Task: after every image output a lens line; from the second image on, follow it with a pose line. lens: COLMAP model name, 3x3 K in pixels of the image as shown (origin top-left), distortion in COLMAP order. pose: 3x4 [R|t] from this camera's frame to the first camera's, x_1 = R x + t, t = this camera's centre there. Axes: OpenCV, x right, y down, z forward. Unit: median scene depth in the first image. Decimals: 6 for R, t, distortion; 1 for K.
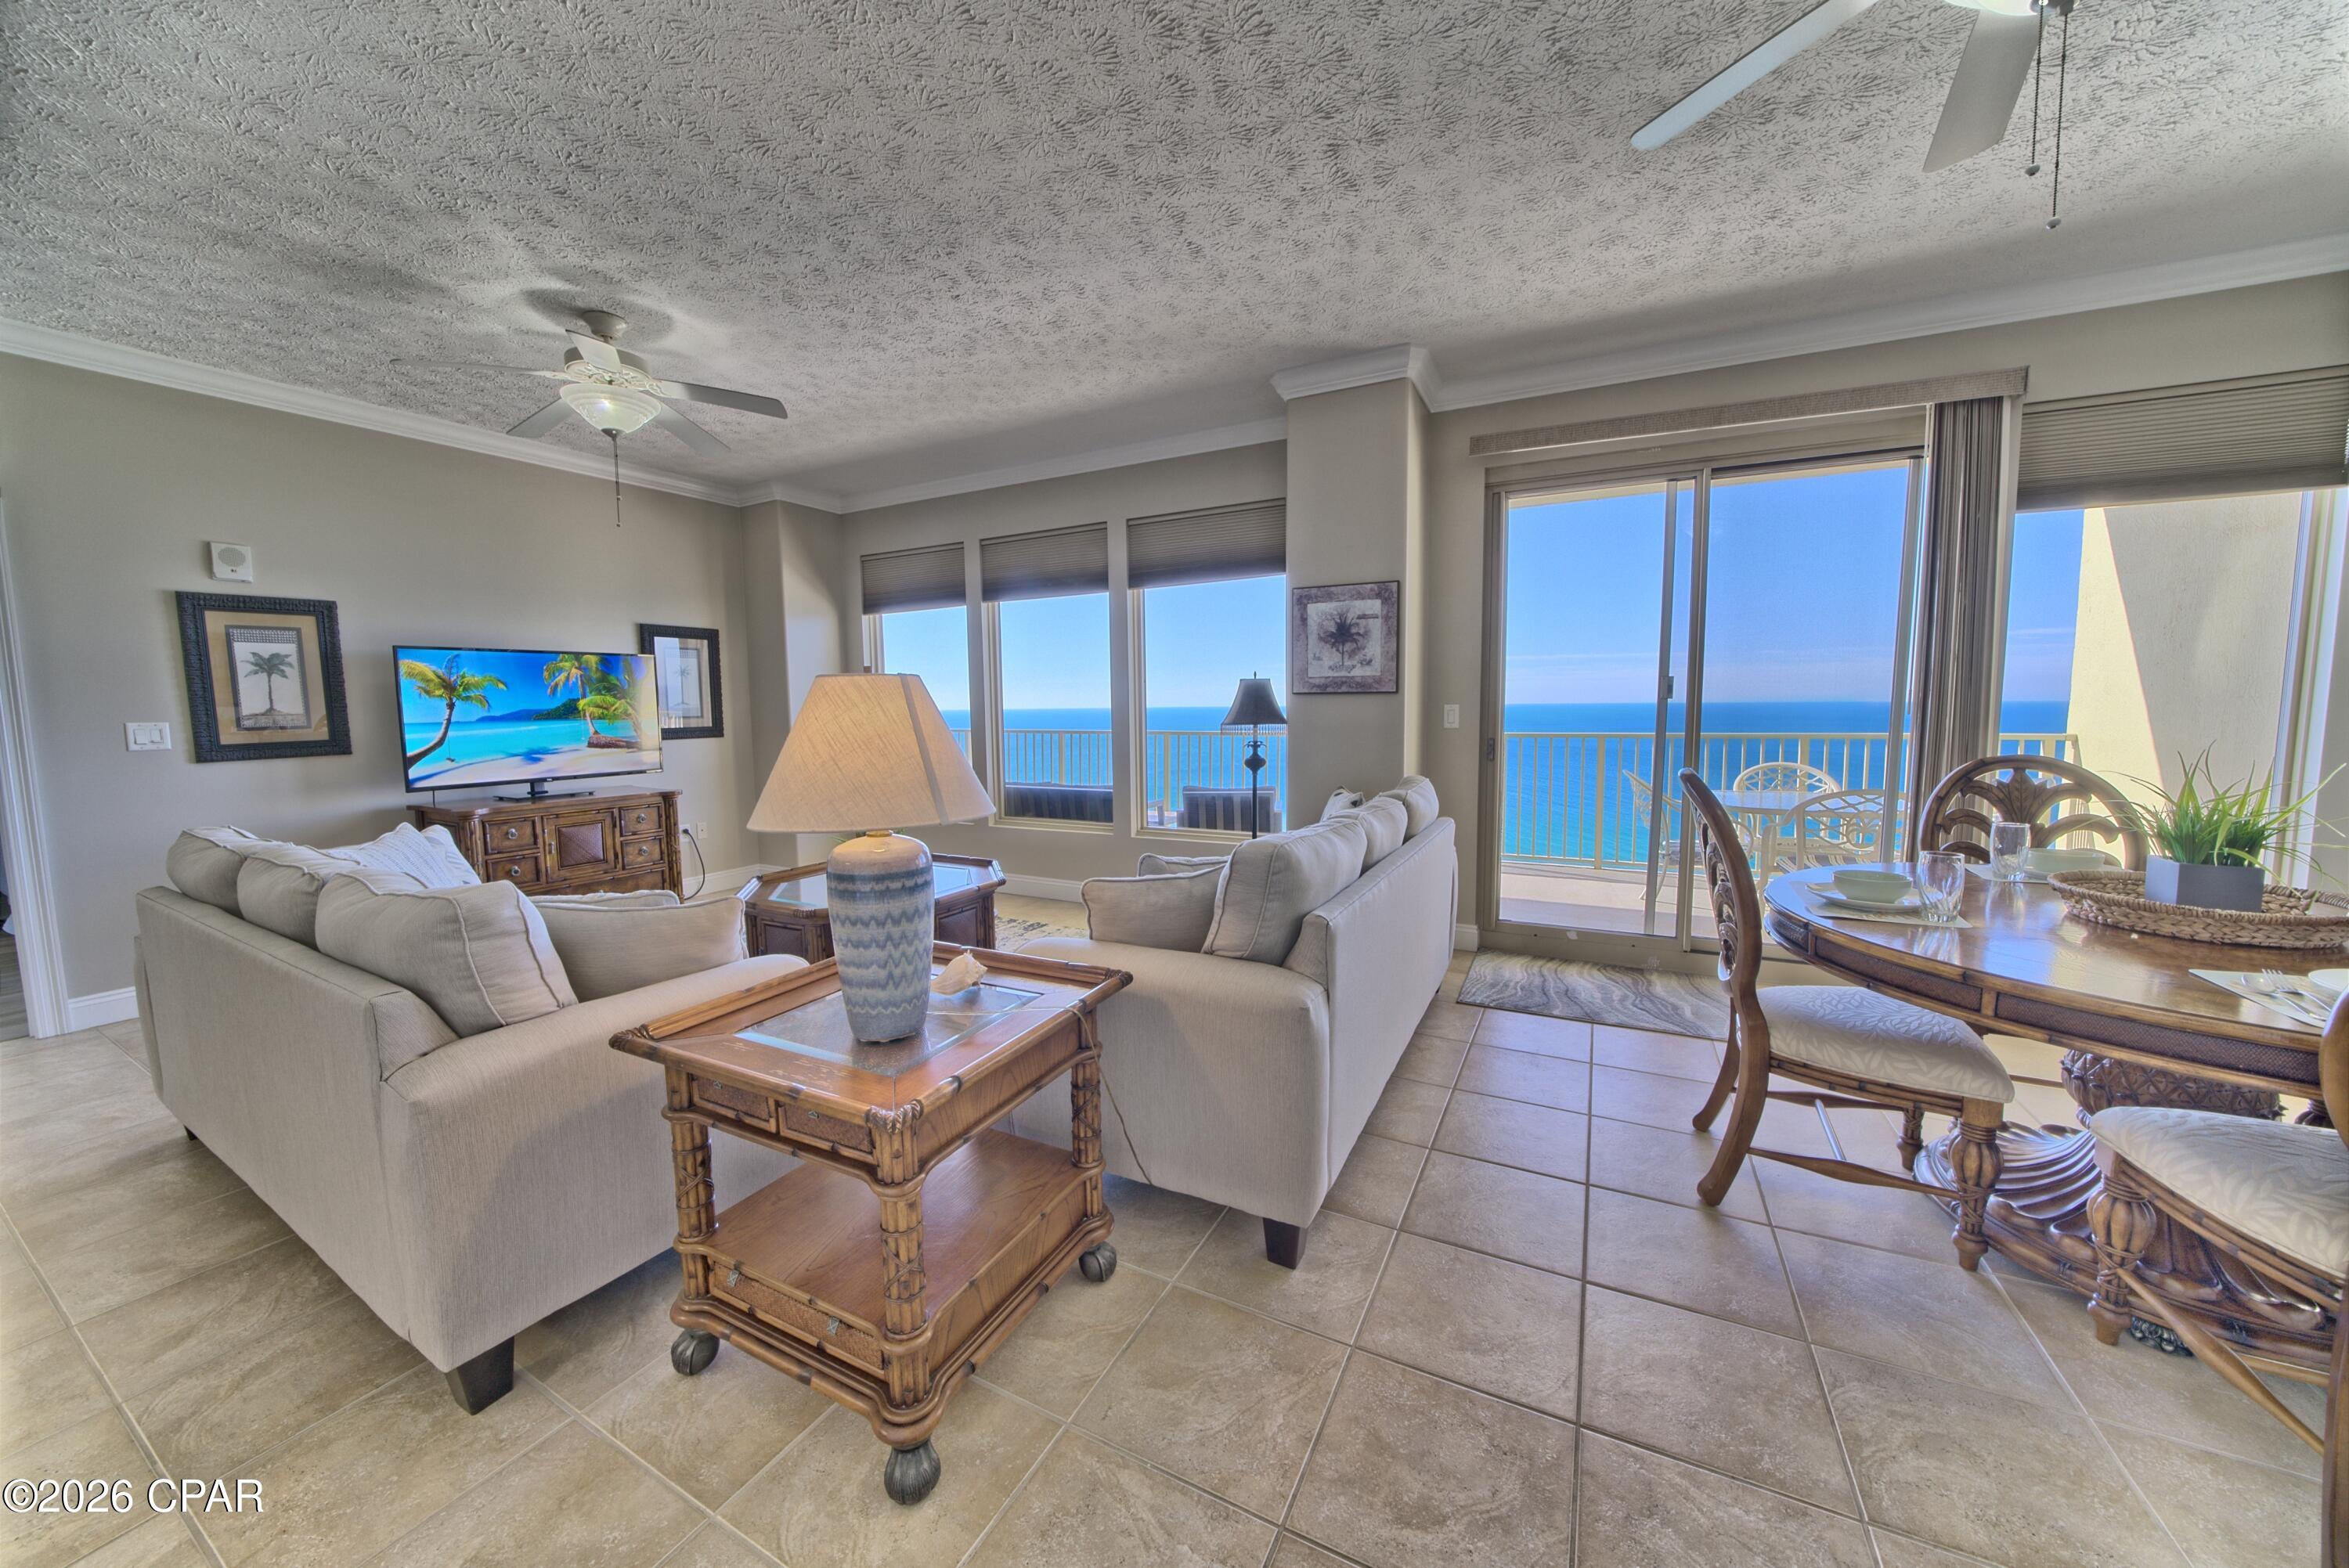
lens RADIAL K [[812.1, 0, 1167.5], [0, 812.1, 777.2], [0, 0, 1]] dist [-0.026454, 0.003238]
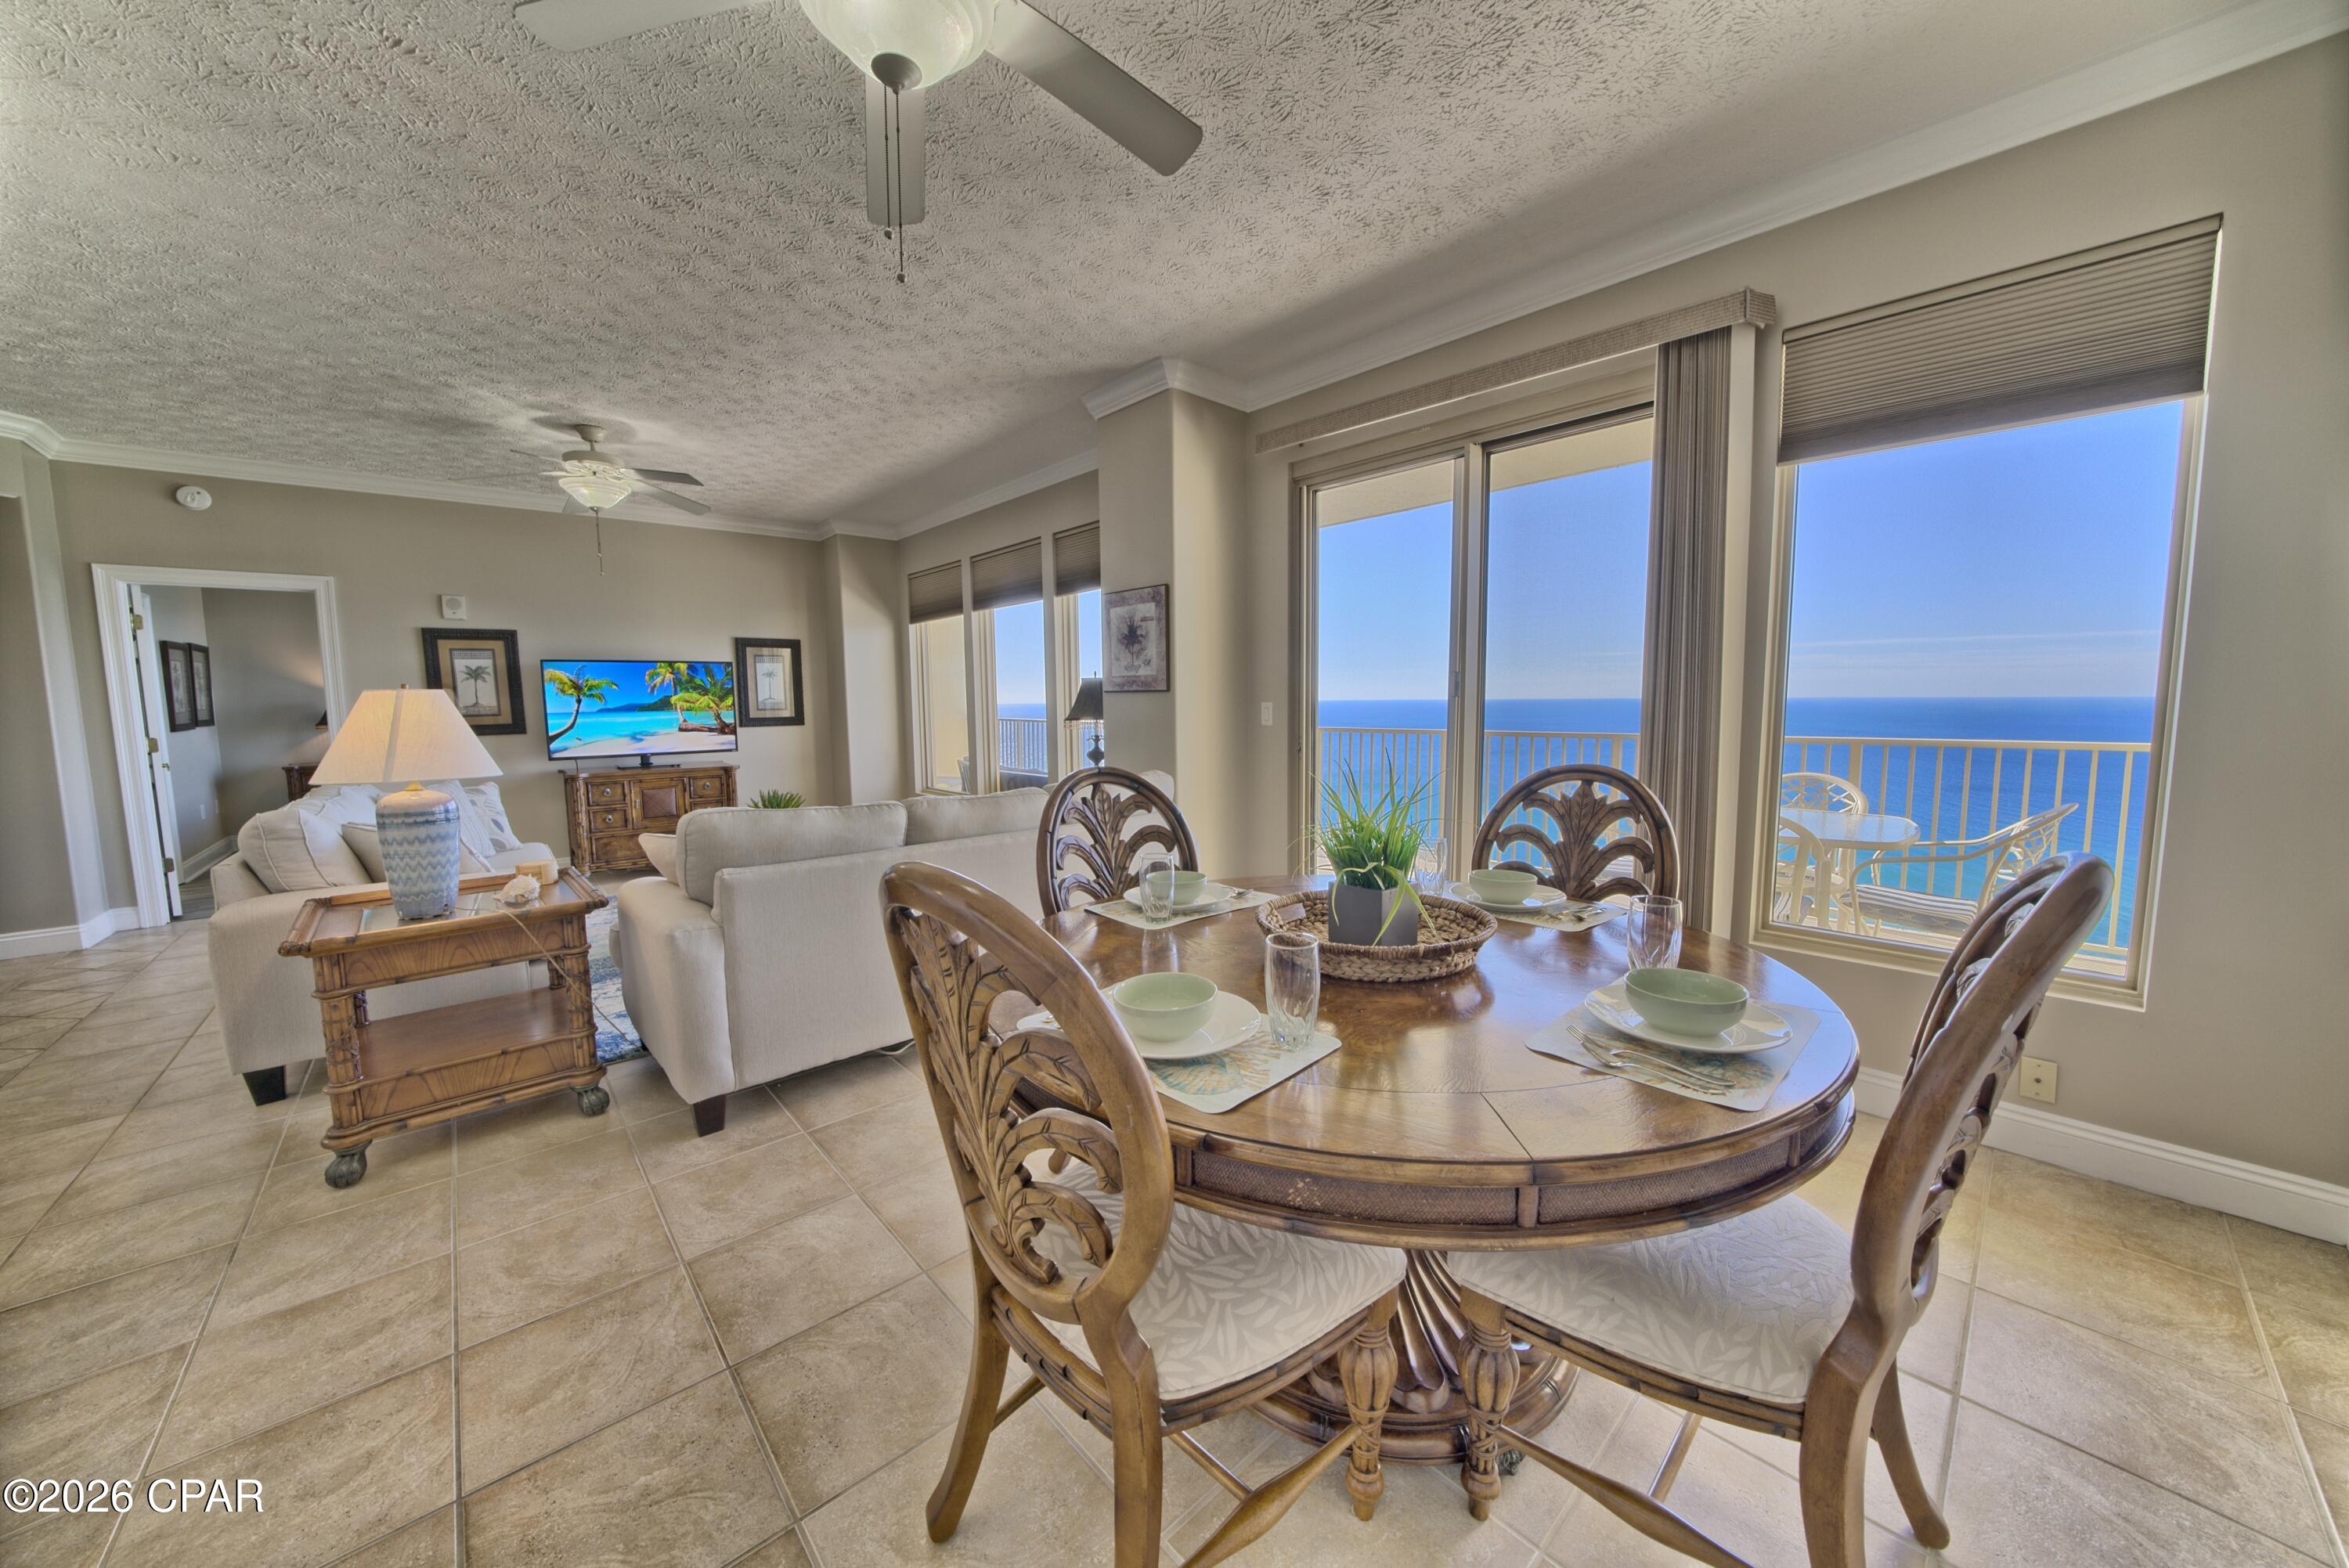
lens RADIAL K [[812.1, 0, 1165.8], [0, 812.1, 777.0], [0, 0, 1]] dist [-0.026454, 0.003238]
pose [[0.938230, 0.034962, -0.344241, 0.632540], [-0.031700, 0.999383, 0.015101, -0.009068], [0.344557, -0.003256, 0.938760, 0.015690]]
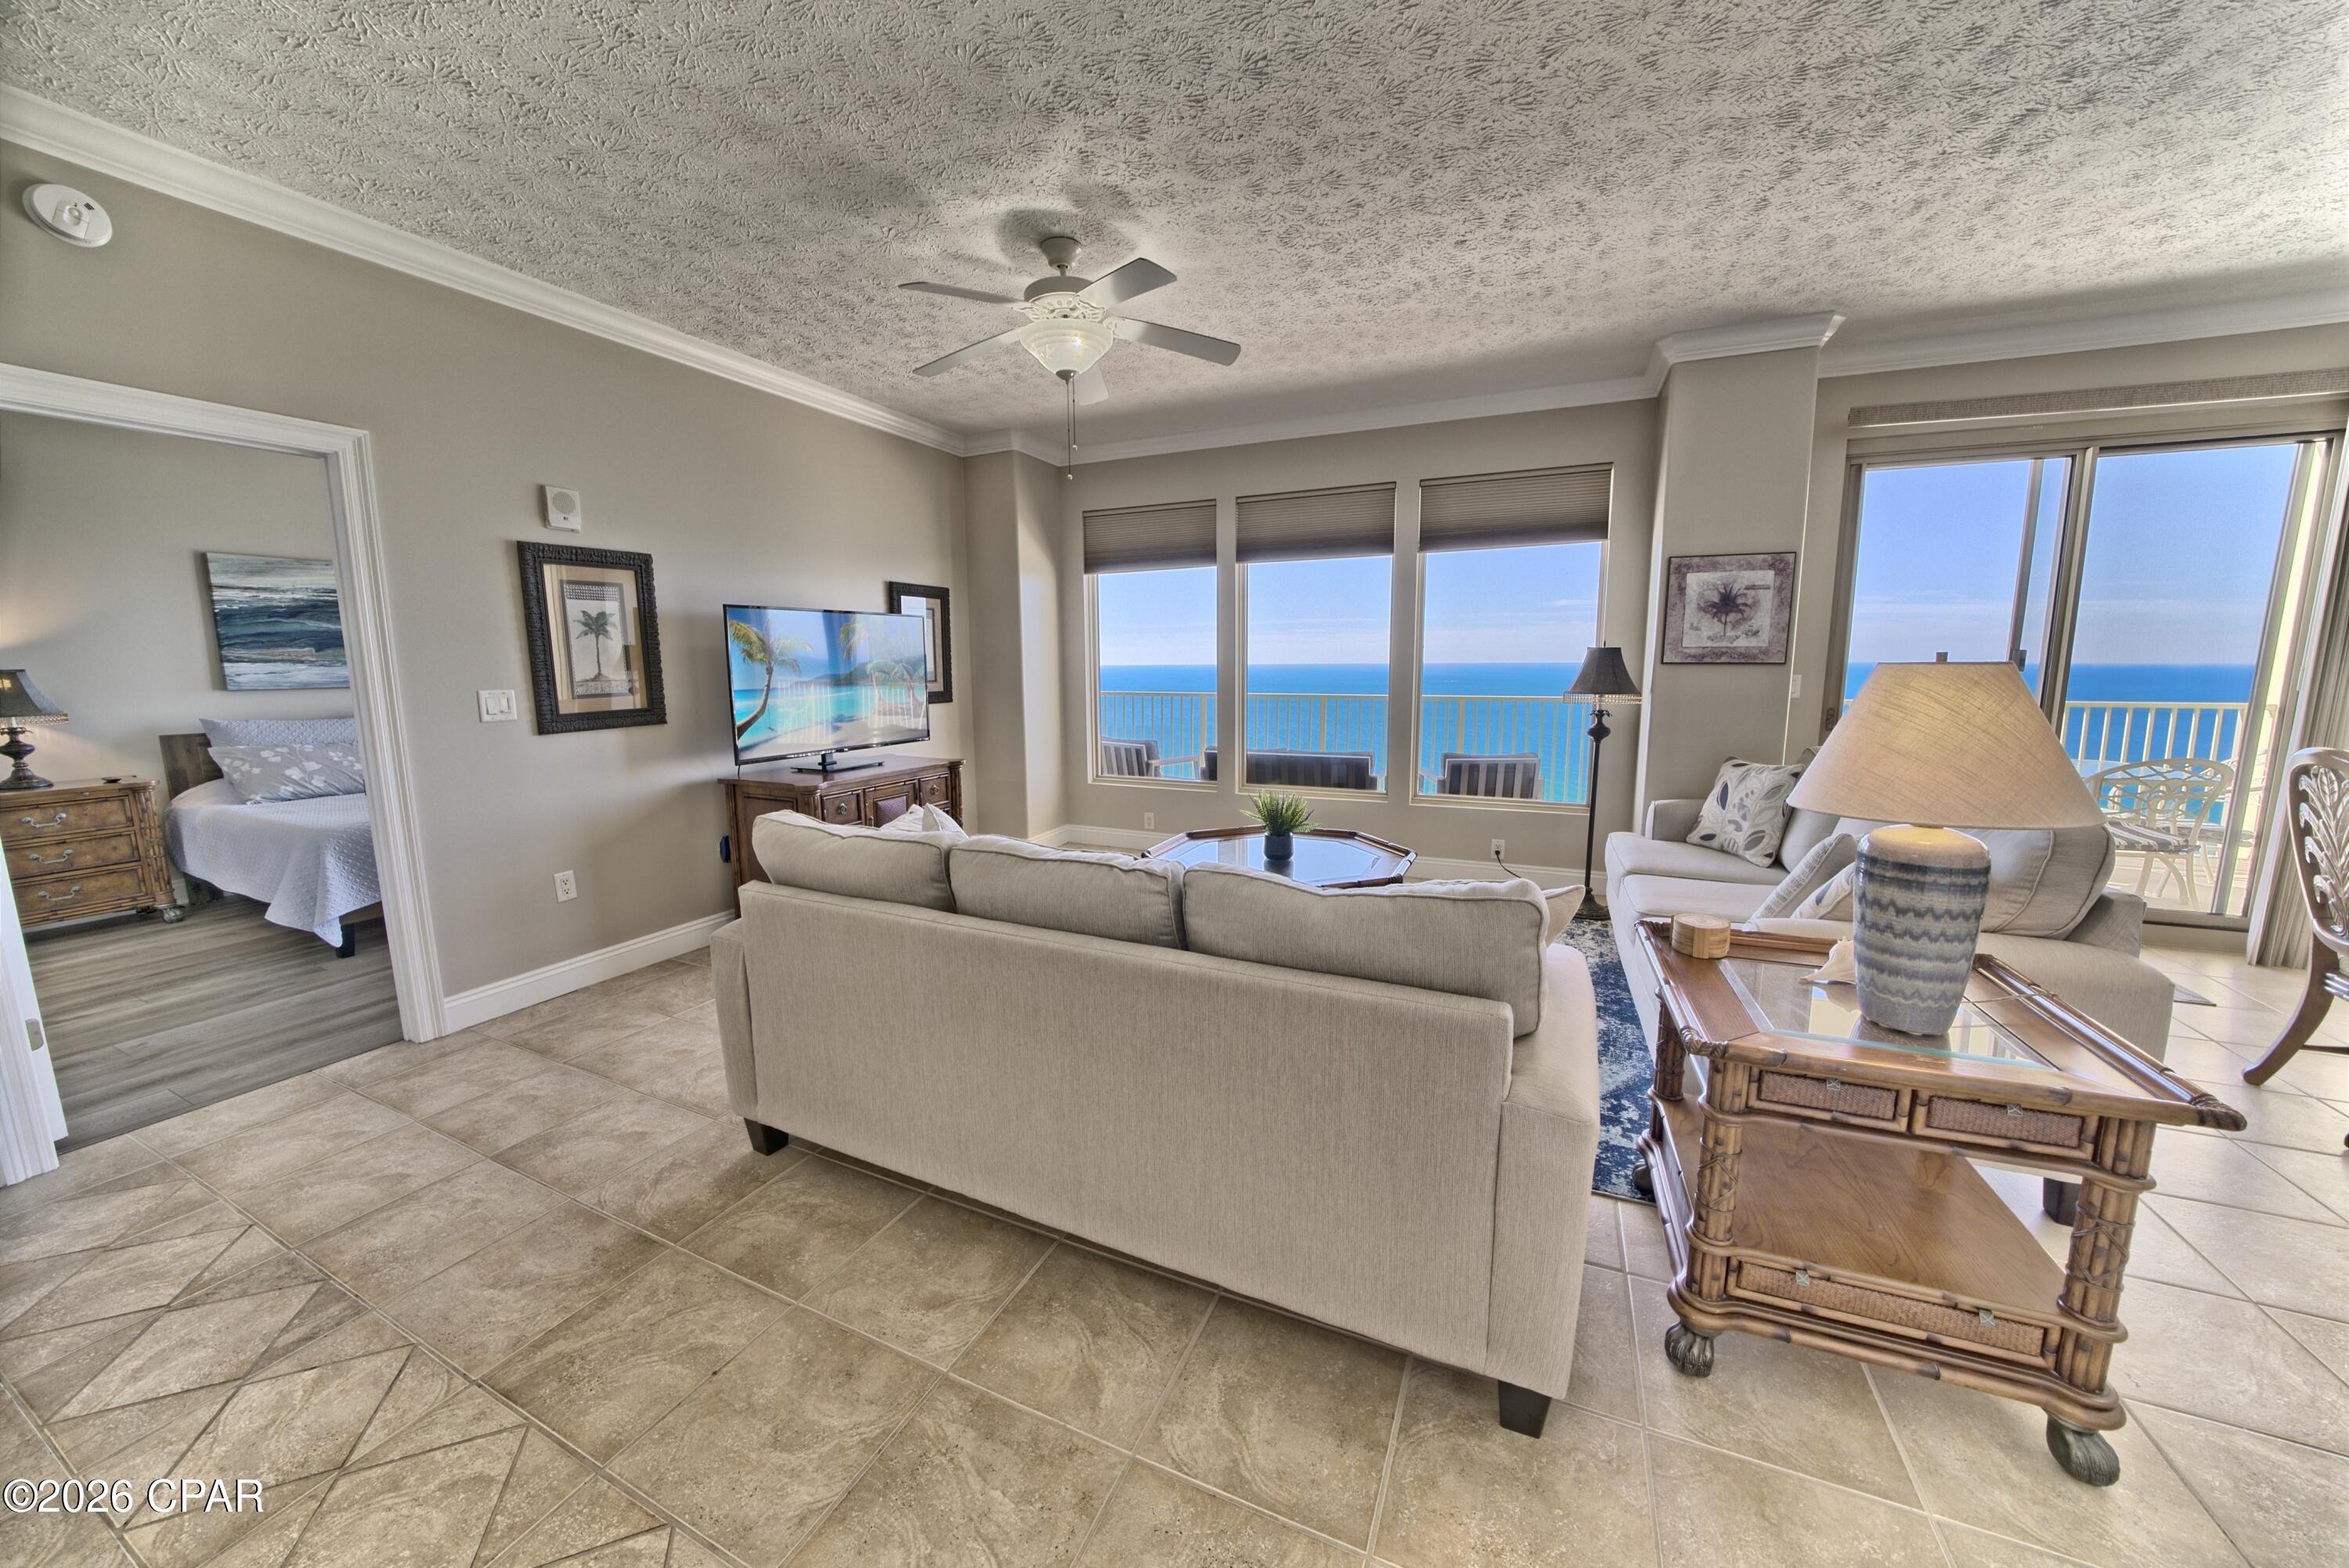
lens RADIAL K [[812.1, 0, 1172.1], [0, 812.1, 776.4], [0, 0, 1]] dist [-0.026454, 0.003238]
pose [[0.998299, -0.003757, 0.058180, -0.528652], [0.000867, 0.998768, 0.049623, -0.014156], [-0.058295, -0.049488, 0.997072, 0.040966]]
